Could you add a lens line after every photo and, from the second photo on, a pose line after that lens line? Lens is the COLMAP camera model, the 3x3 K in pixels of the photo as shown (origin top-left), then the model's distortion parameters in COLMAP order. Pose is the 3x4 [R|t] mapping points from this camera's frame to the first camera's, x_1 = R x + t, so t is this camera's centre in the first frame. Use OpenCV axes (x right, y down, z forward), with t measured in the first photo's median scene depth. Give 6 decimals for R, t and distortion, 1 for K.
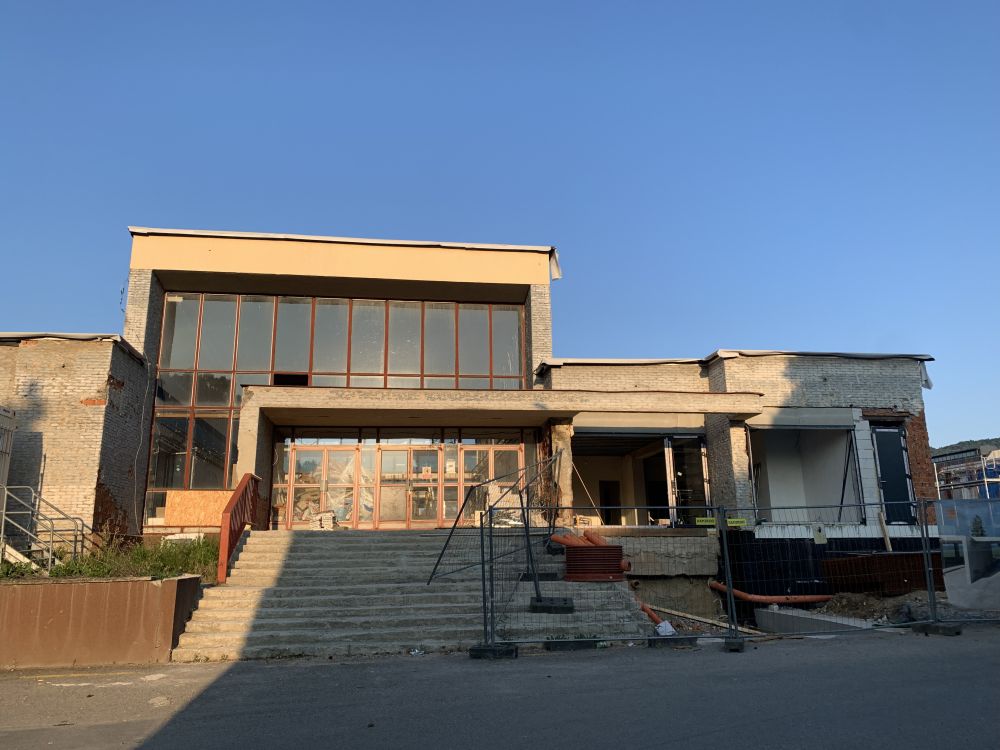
lens RADIAL K [[756.6, 0, 500.0], [0, 756.6, 375.0], [0, 0, 1]] dist [0.045875, -0.039242]
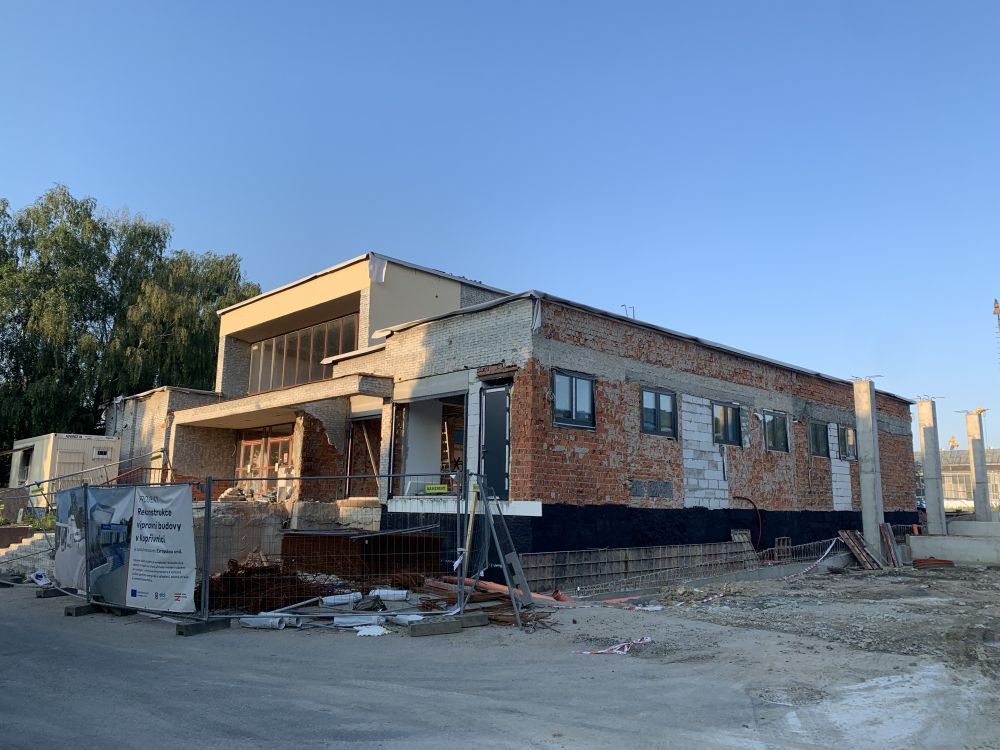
lens RADIAL K [[756.6, 0, 500.0], [0, 756.6, 375.0], [0, 0, 1]] dist [0.045875, -0.039242]
pose [[0.602940, -0.117320, -0.789113, 1.185086], [0.169450, 0.985392, -0.017029, 0.071093], [0.779584, -0.123448, 0.614011, 0.483505]]
